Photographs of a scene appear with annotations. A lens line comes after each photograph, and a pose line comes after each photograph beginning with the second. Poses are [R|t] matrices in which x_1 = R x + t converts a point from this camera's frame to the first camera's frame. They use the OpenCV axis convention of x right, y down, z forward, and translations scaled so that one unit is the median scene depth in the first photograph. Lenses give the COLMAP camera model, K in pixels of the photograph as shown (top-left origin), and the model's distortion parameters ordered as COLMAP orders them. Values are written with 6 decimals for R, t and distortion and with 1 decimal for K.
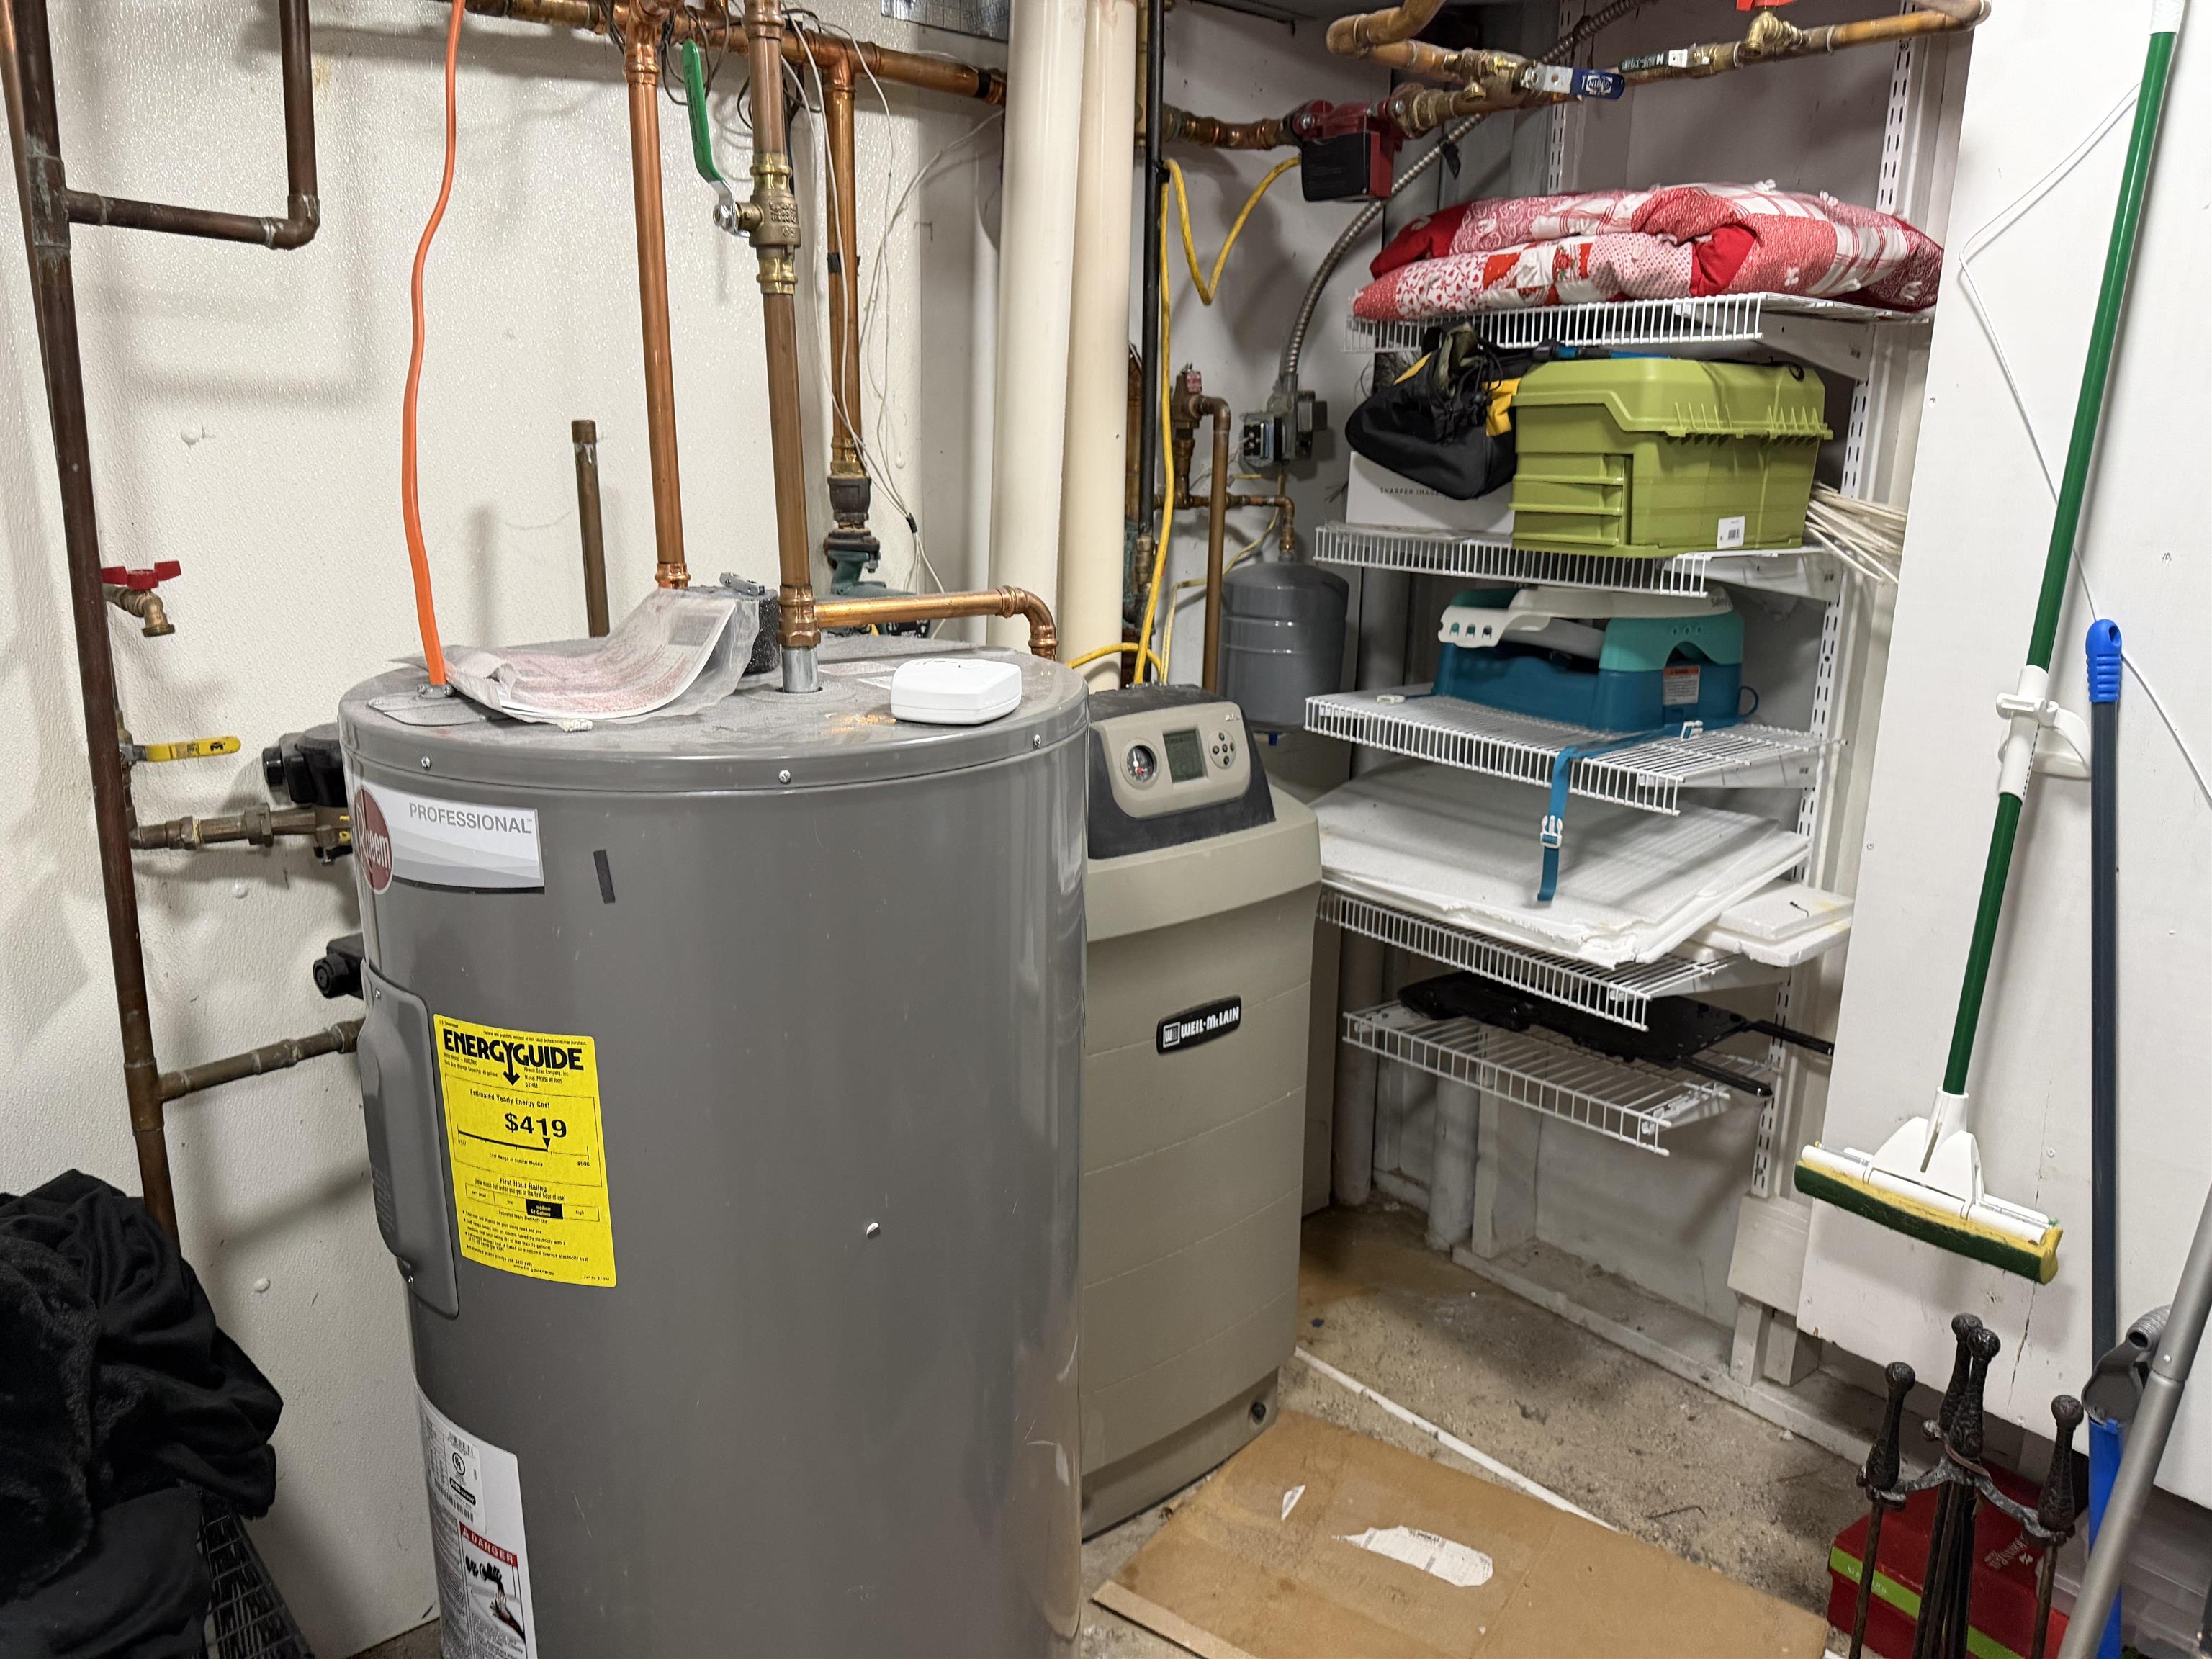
lens RADIAL K [[1561.5, 0, 1105.6], [0, 1561.5, 835.0], [0, 0, 1]] dist [0.019044, -0.017340]
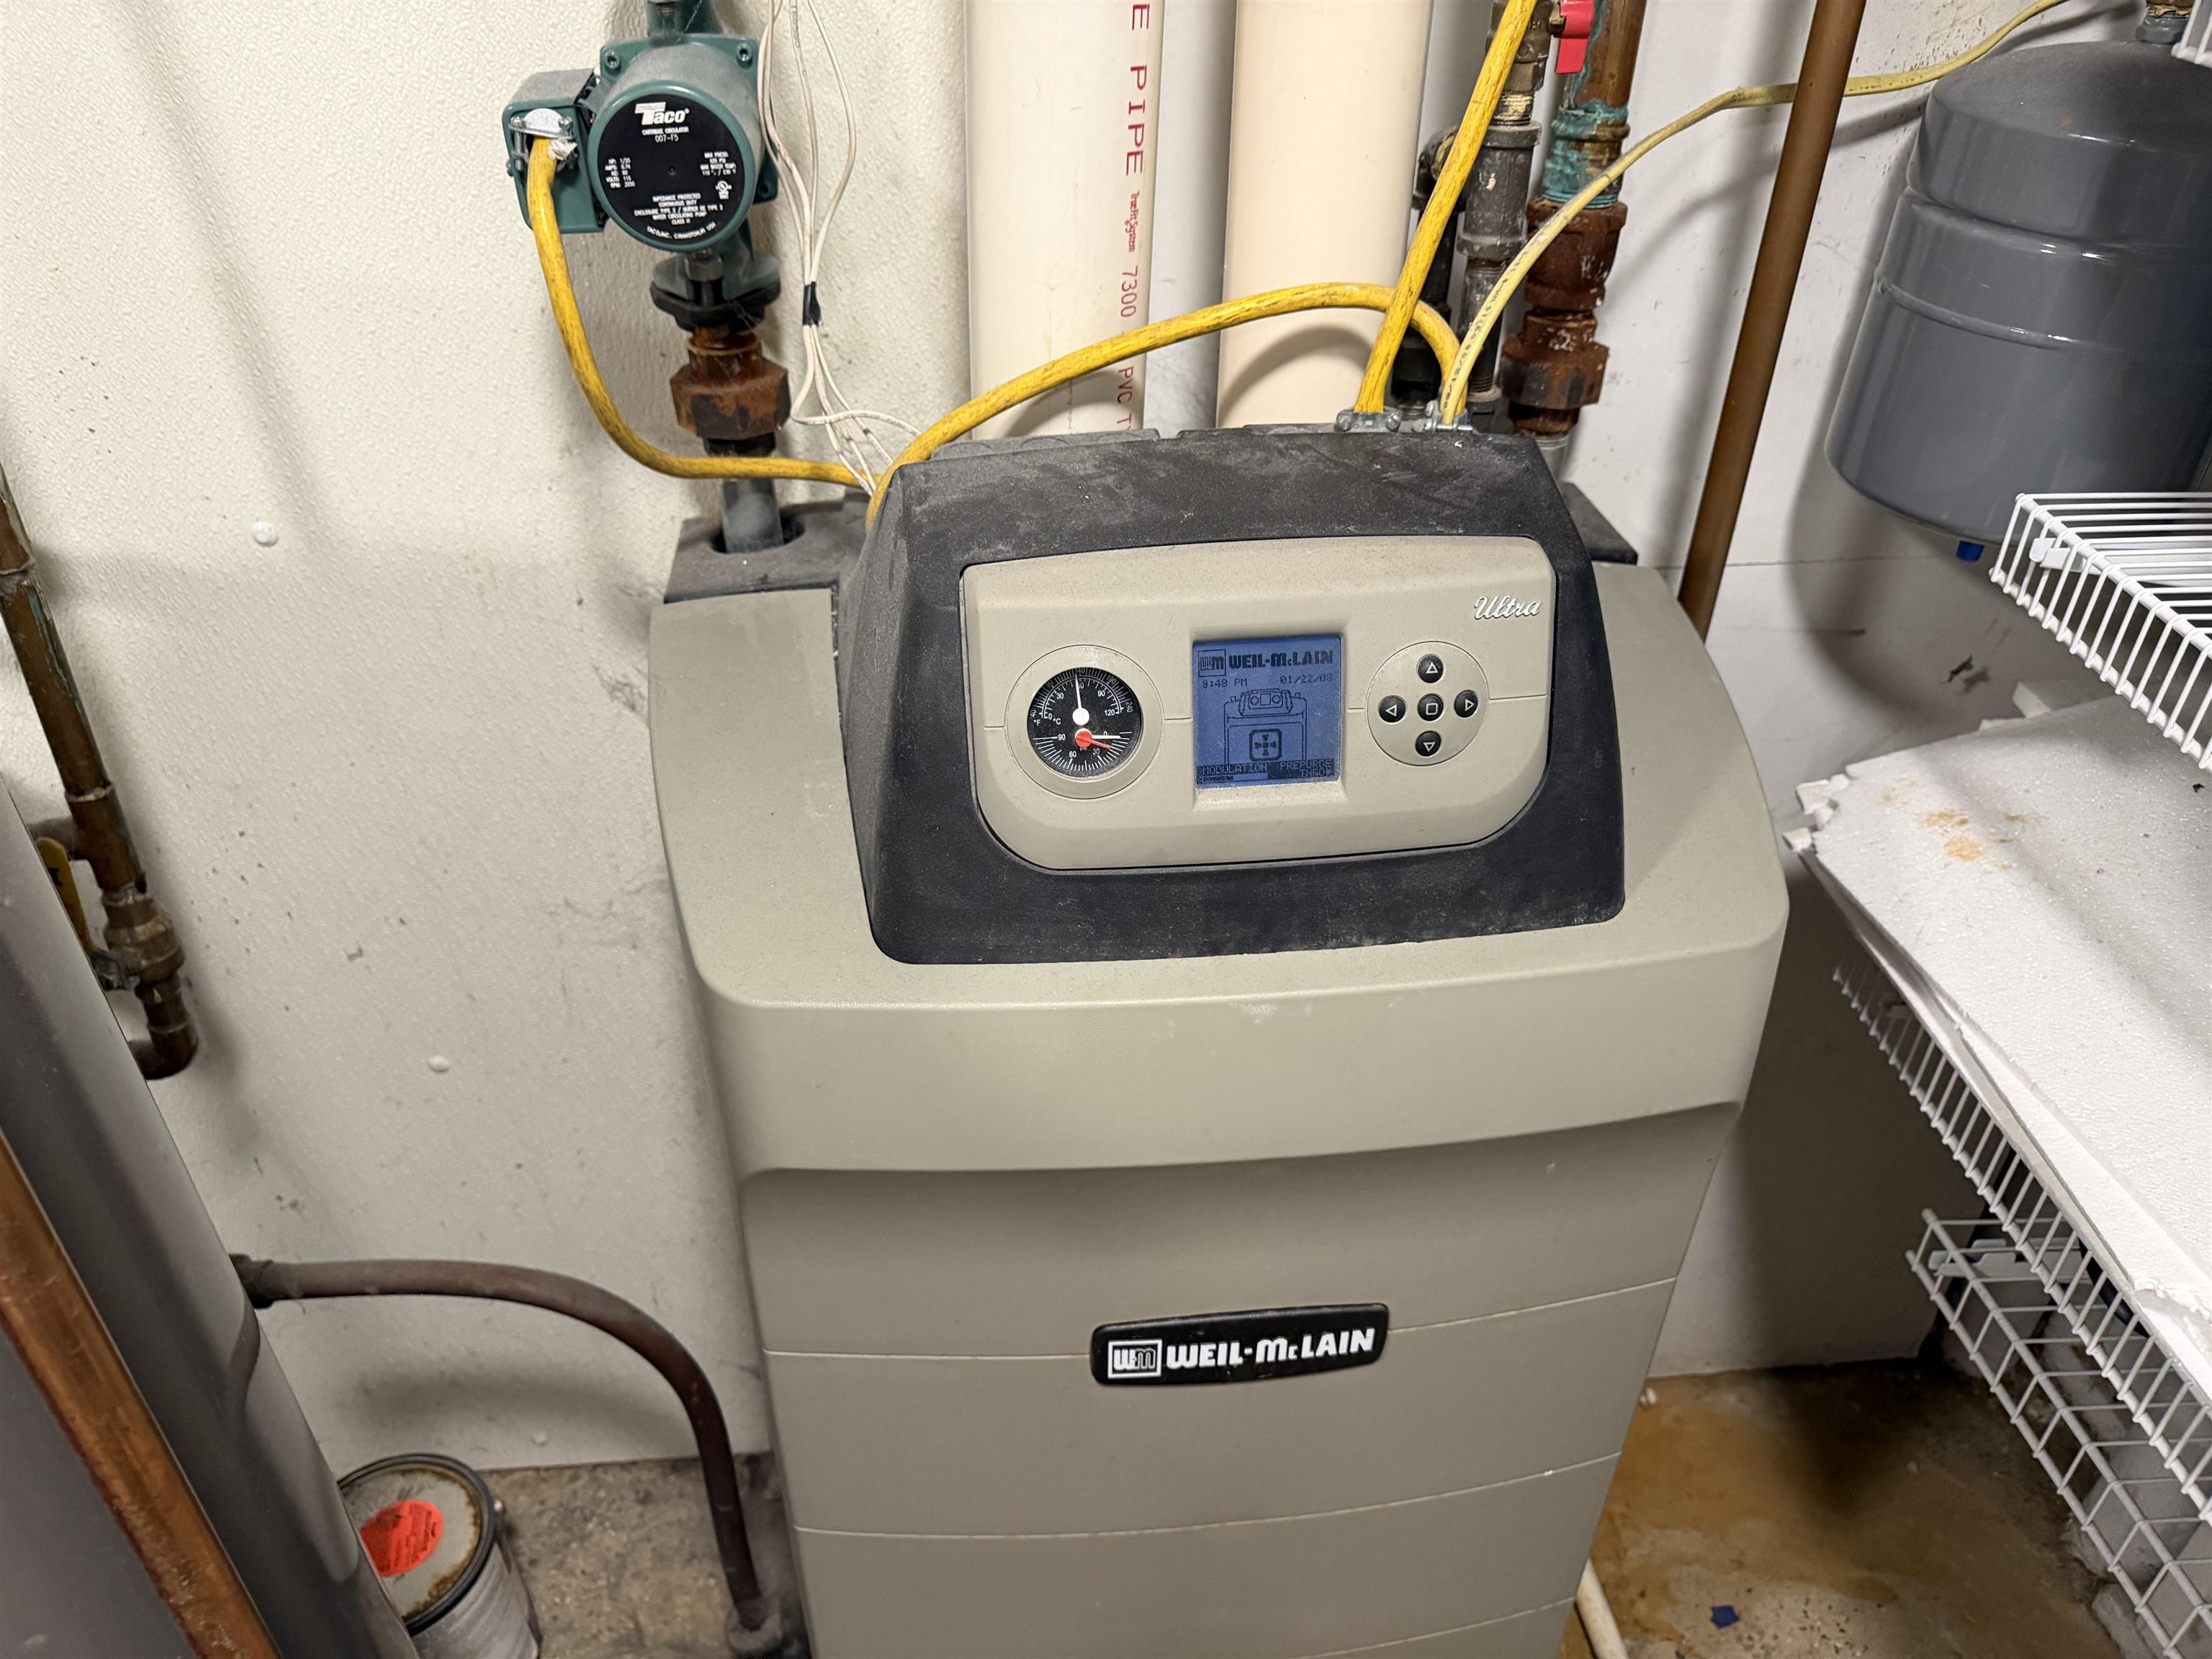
lens RADIAL K [[1561.5, 0, 1104.5], [0, 1561.5, 821.8], [0, 0, 1]] dist [0.019044, -0.017340]
pose [[0.818474, 0.318334, -0.478293, 0.182367], [-0.146135, 0.920441, 0.362538, -0.140091], [0.555649, -0.226832, 0.799876, 0.712001]]
